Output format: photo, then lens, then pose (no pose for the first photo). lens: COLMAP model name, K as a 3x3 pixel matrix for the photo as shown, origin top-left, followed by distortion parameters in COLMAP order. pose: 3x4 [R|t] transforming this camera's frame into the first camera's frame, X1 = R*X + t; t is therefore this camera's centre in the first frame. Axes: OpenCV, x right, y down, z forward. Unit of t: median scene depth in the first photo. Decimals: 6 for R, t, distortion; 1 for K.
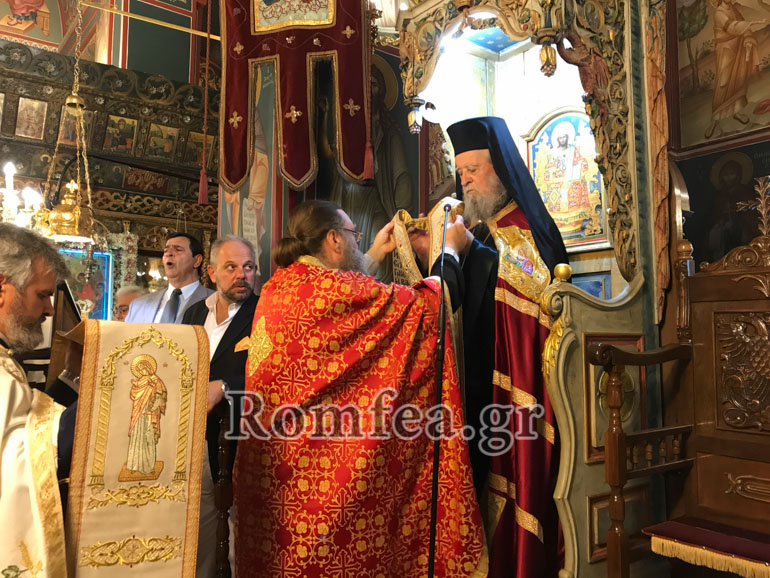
lens RADIAL K [[628.4, 0, 385.0], [0, 628.4, 289.0], [0, 0, 1]] dist [0.010291, 0.002318]
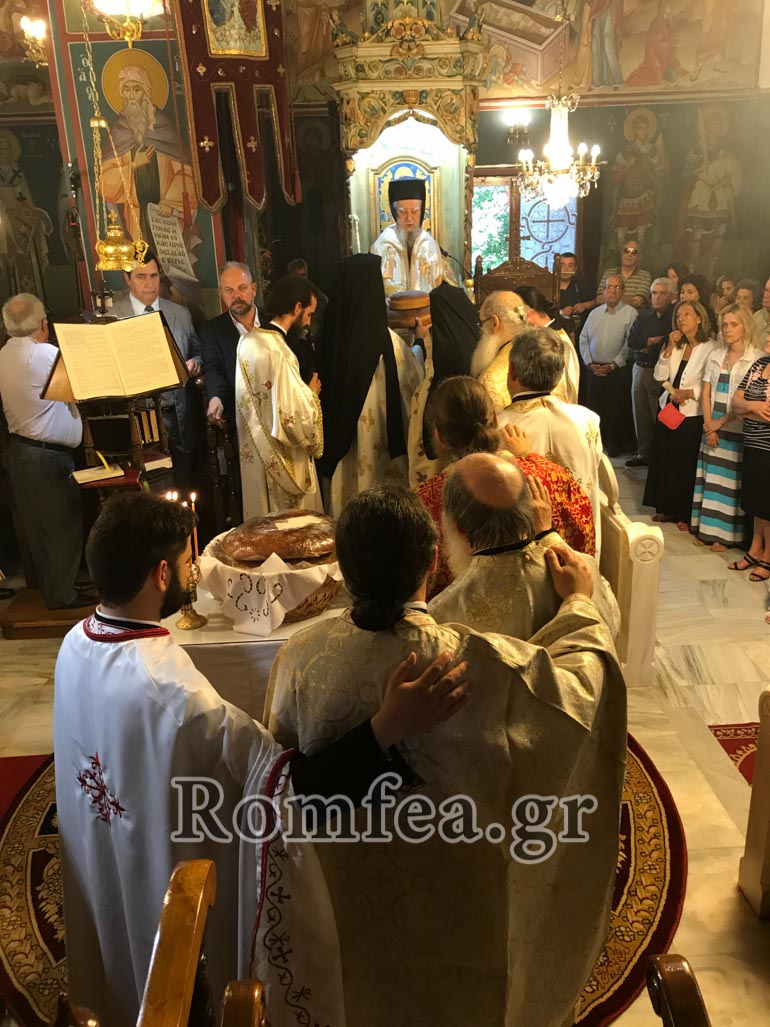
lens RADIAL K [[838.1, 0, 385.0], [0, 838.1, 513.5], [0, 0, 1]] dist [0.010291, 0.002318]
pose [[0.576470, -0.297626, 0.760987, -1.398771], [-0.024977, 0.924452, 0.380479, -0.238737], [-0.816737, -0.238342, 0.525485, -0.203913]]
